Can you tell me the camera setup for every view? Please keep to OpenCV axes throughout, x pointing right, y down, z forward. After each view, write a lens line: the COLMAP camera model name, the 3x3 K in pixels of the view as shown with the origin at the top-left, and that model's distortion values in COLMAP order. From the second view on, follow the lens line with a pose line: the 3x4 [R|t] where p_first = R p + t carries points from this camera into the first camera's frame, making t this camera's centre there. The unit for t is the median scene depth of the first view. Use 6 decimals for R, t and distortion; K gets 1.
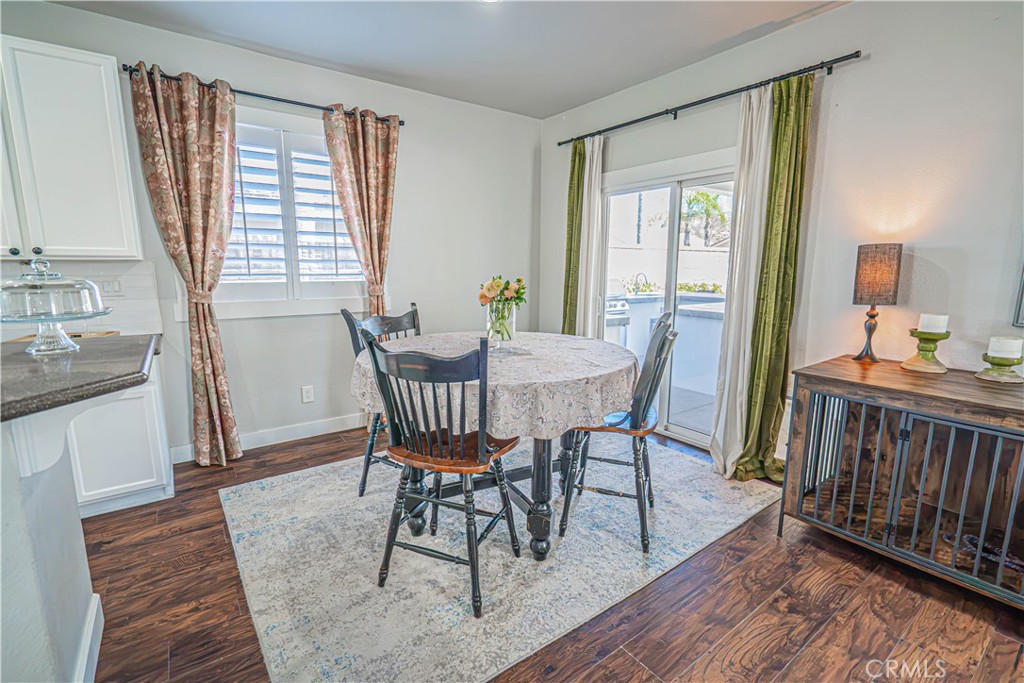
lens RADIAL K [[479.5, 0, 510.7], [0, 479.5, 349.9], [0, 0, 1]] dist [0.002325, 0.003669]
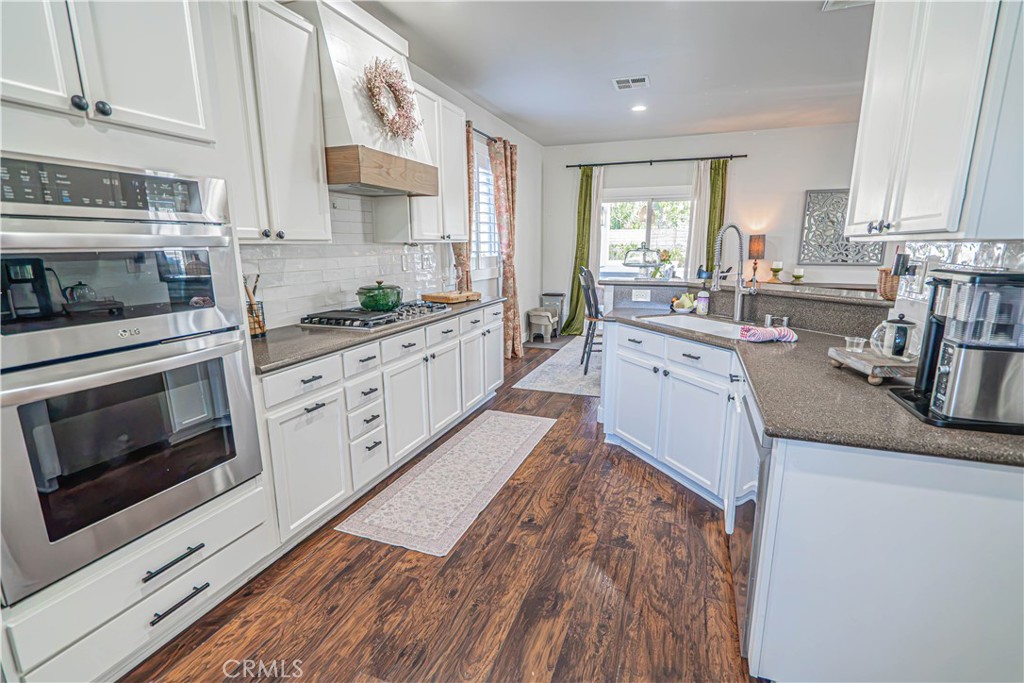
lens RADIAL K [[479.5, 0, 516.2], [0, 479.5, 353.6], [0, 0, 1]] dist [0.002325, 0.003669]
pose [[0.832689, -0.131141, 0.537988, -1.438589], [0.103639, 0.991293, 0.081228, 0.051681], [-0.543955, -0.011881, 0.839030, -0.354479]]
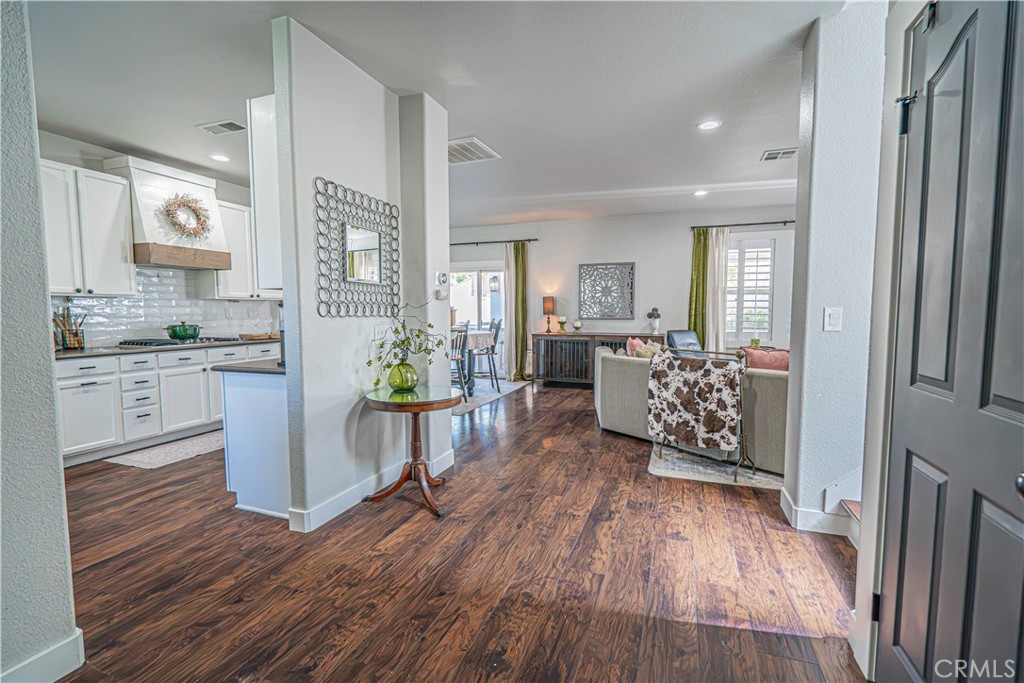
lens RADIAL K [[479.5, 0, 516.3], [0, 479.5, 350.0], [0, 0, 1]] dist [0.002325, 0.003669]
pose [[0.838955, -0.051529, 0.541756, -1.027285], [0.101334, 0.992888, -0.062487, 0.276193], [-0.534683, 0.107322, 0.838210, -1.351854]]
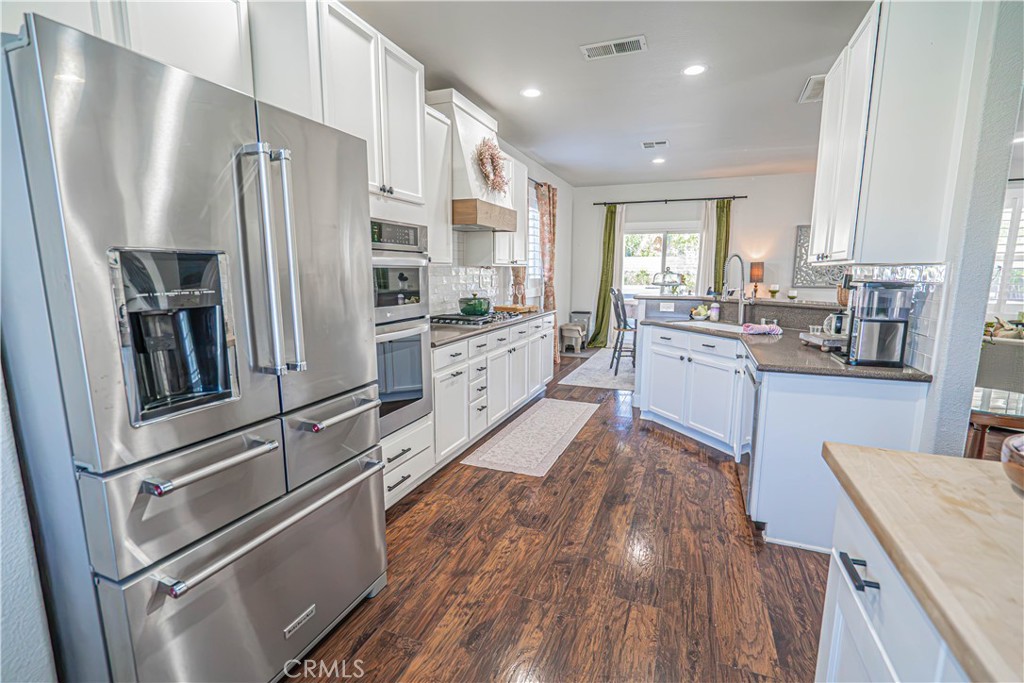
lens RADIAL K [[479.5, 0, 516.7], [0, 479.5, 351.3], [0, 0, 1]] dist [0.002325, 0.003669]
pose [[0.837785, -0.093245, 0.537980, -1.786680], [0.095765, 0.995130, 0.023348, 0.098482], [-0.537537, 0.031959, 0.842634, -0.571772]]
